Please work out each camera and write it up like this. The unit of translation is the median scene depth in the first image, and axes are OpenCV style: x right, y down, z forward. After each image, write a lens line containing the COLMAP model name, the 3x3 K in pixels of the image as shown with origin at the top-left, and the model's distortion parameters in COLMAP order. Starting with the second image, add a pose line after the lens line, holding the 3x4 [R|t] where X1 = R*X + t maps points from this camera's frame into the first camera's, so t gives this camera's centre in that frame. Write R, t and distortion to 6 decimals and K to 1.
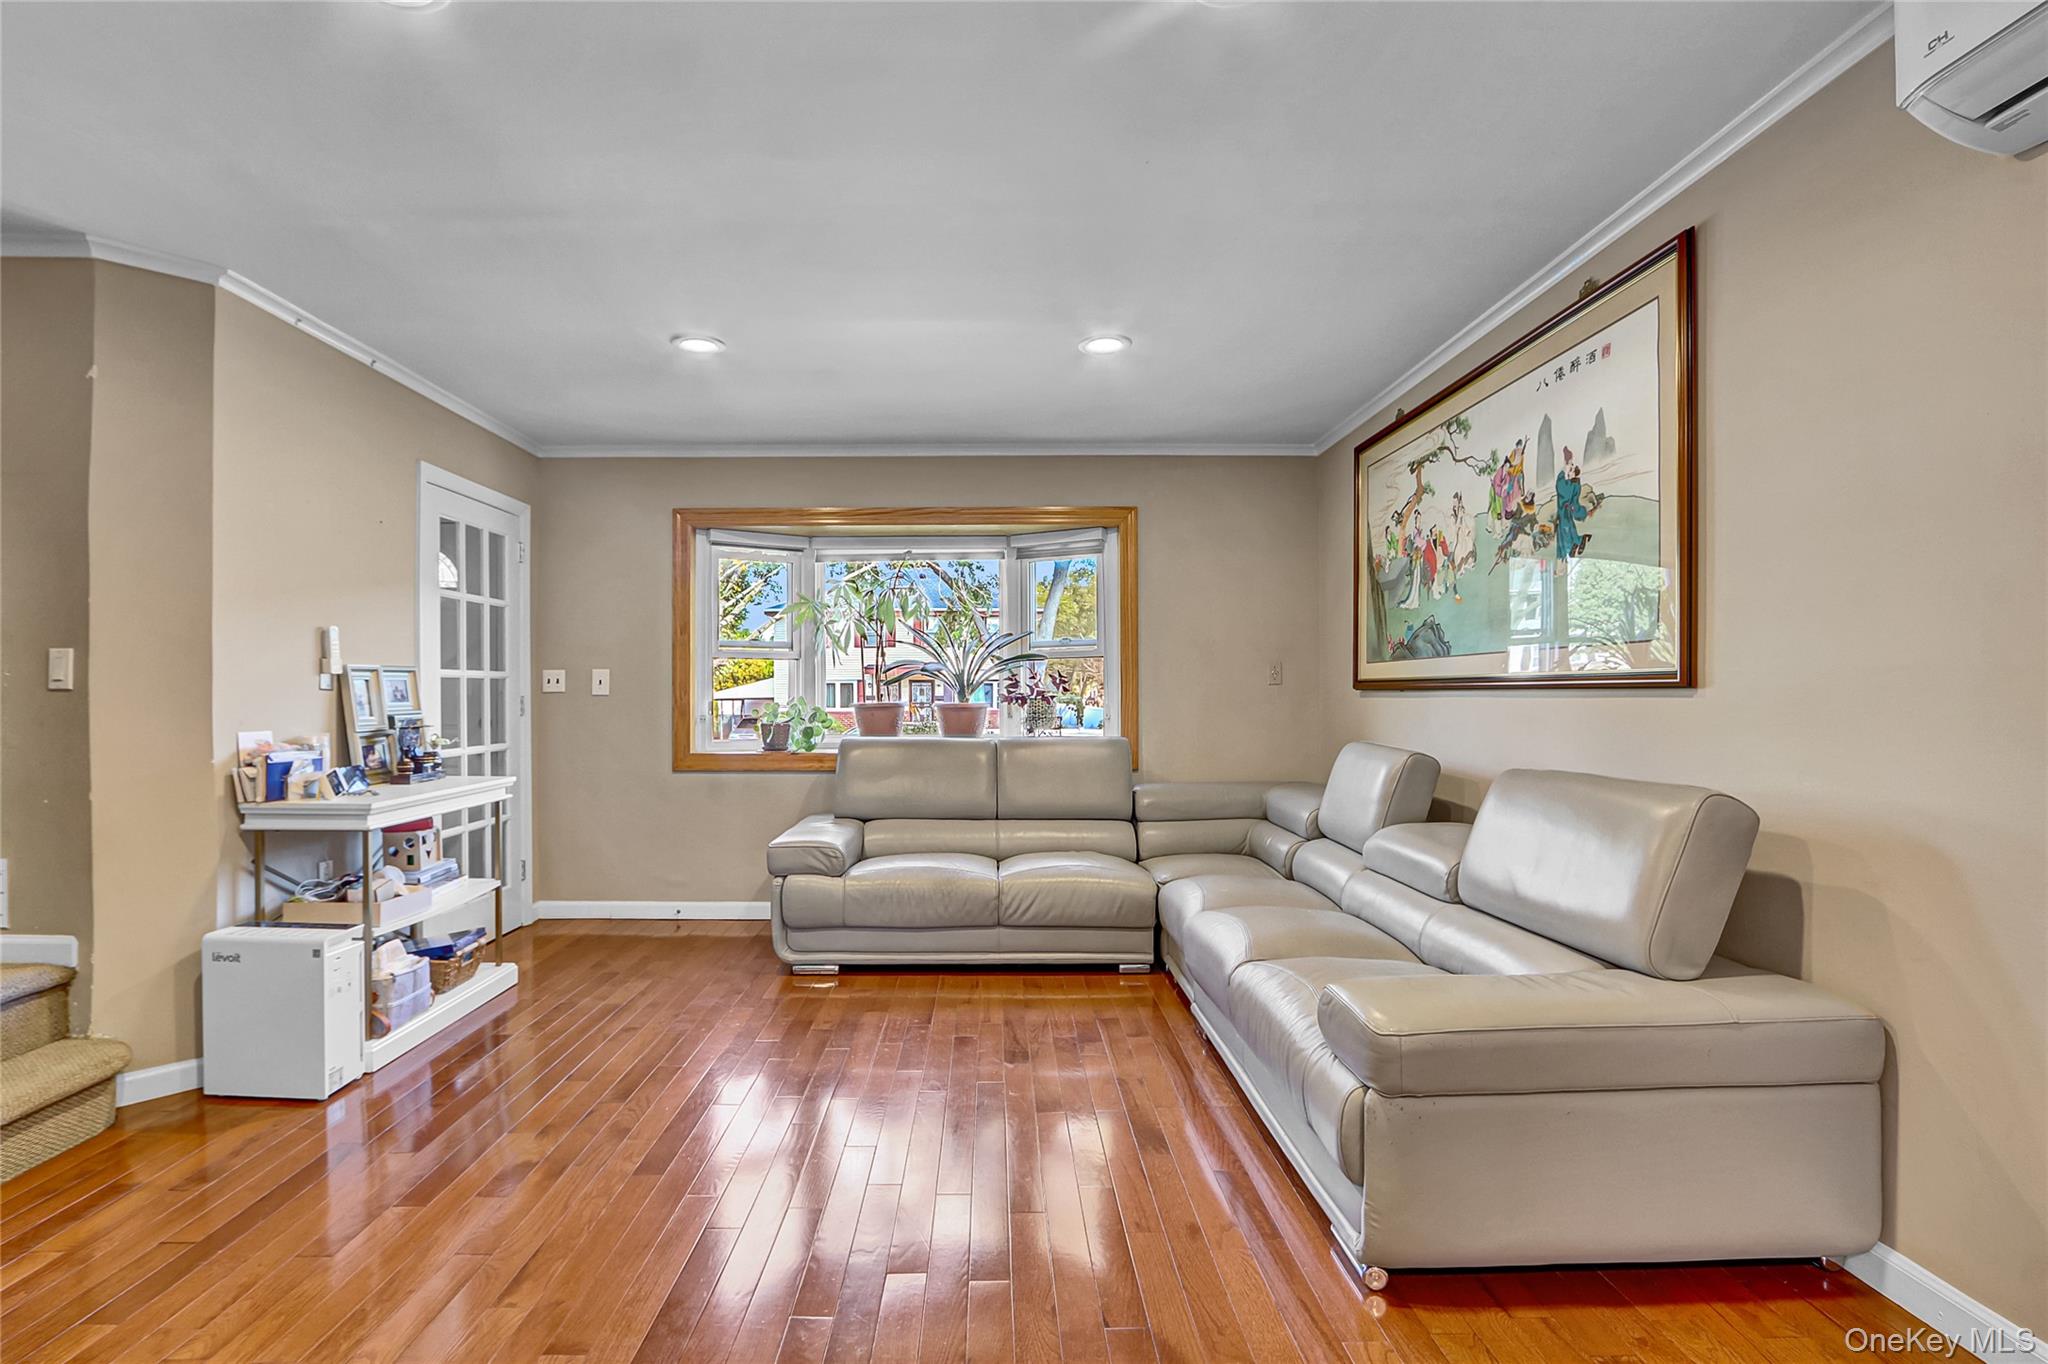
lens RADIAL K [[949.8, 0, 1012.2], [0, 949.8, 685.5], [0, 0, 1]] dist [-0.014134, 0.000117]
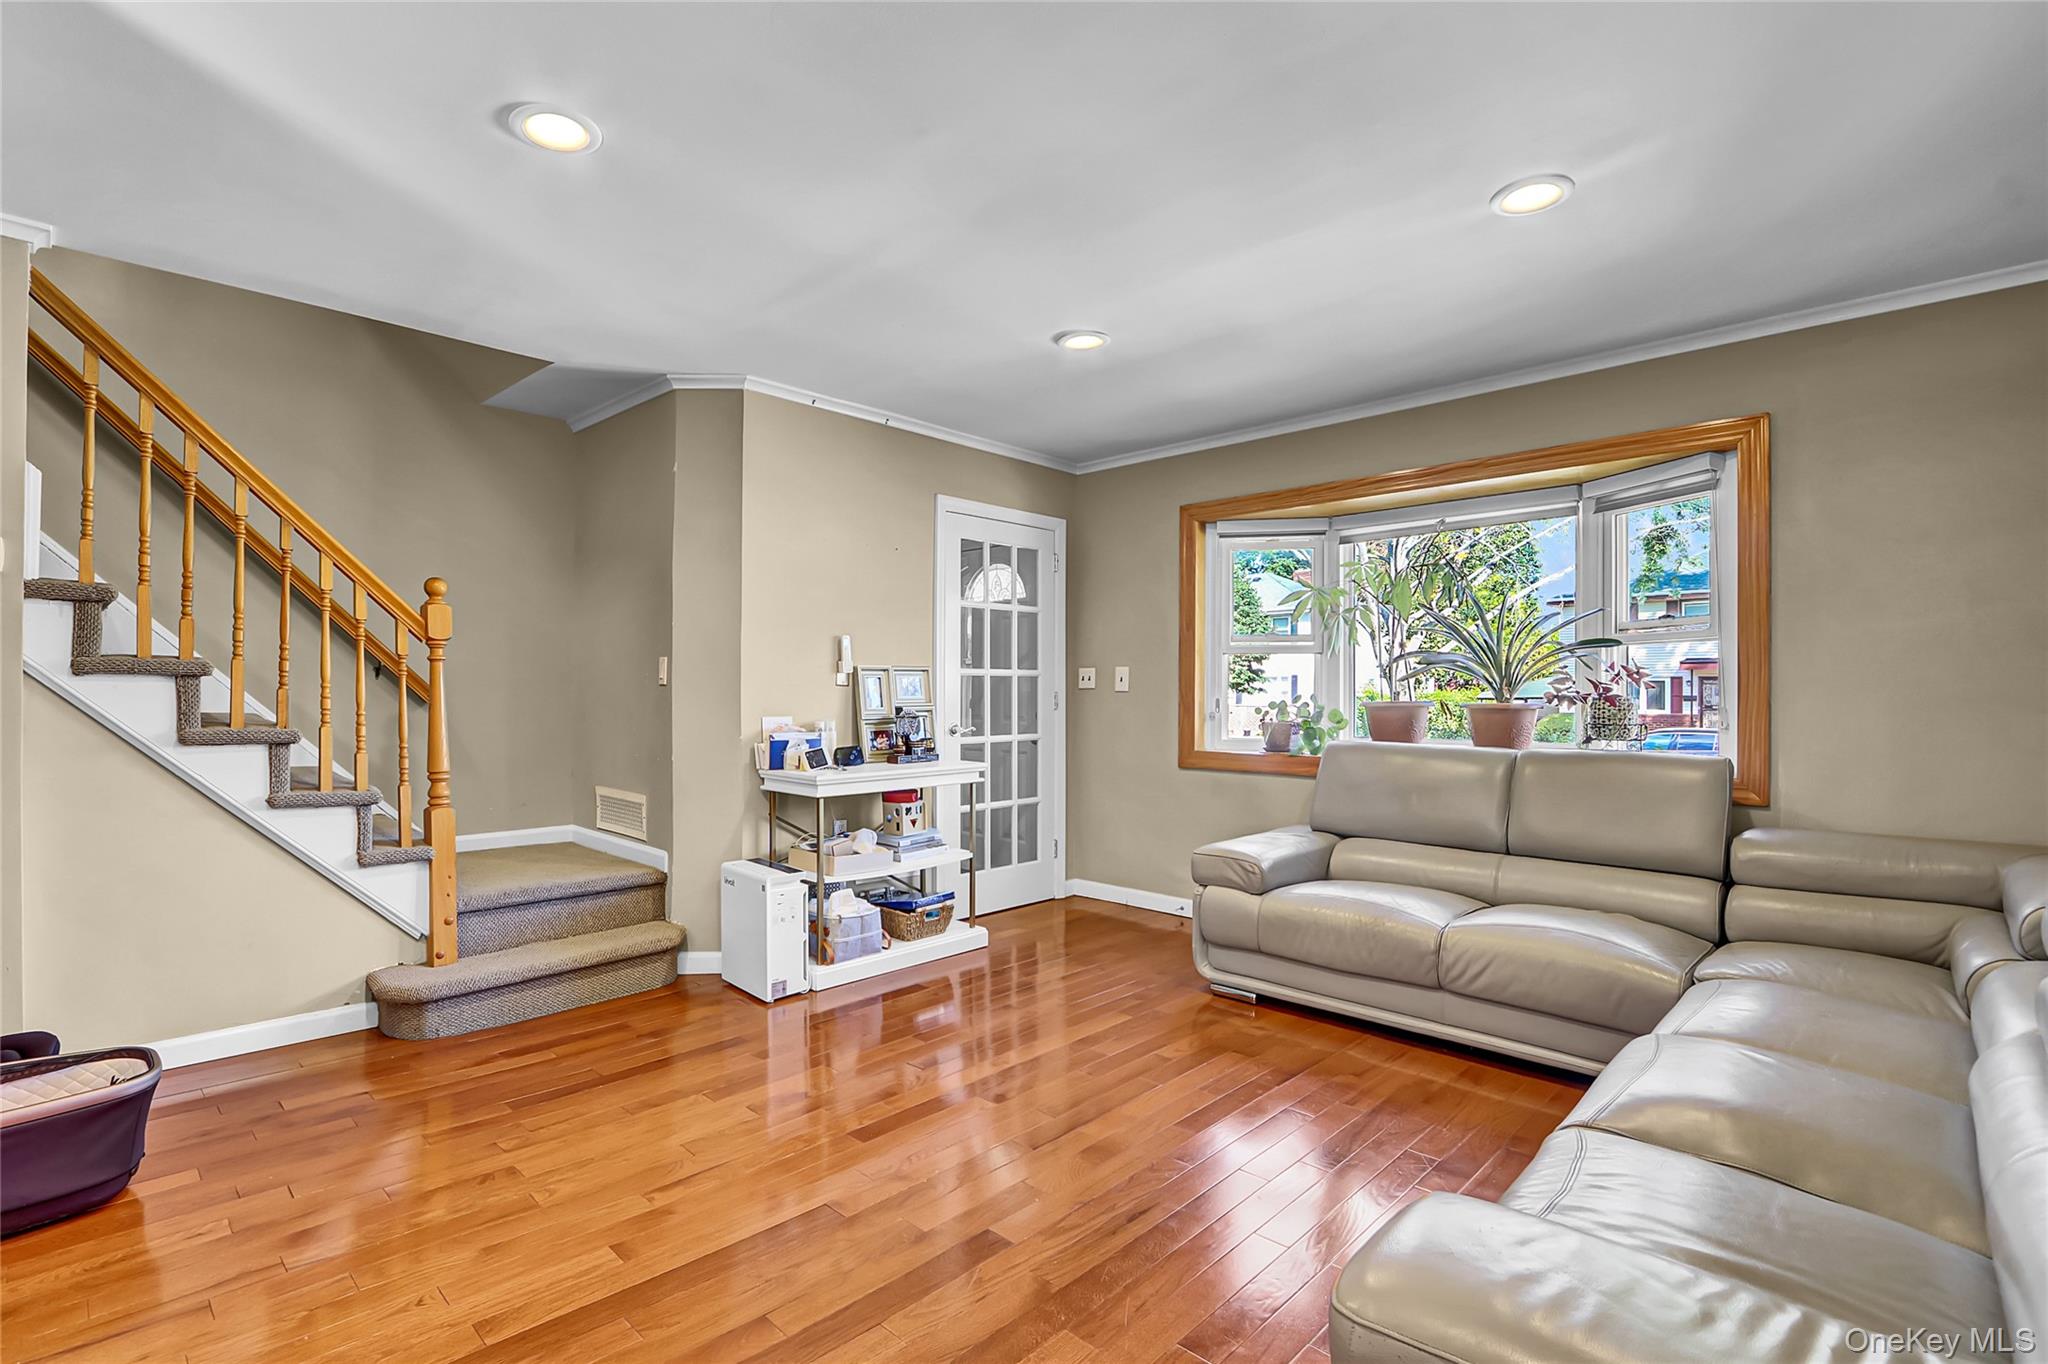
lens RADIAL K [[949.8, 0, 1012.2], [0, 949.8, 685.5], [0, 0, 1]] dist [-0.014134, 0.000117]
pose [[0.715136, -0.000172, -0.698986, 0.340715], [0.001542, 0.999998, 0.001333, 0.003072], [0.698984, -0.002031, 0.715134, 0.247657]]
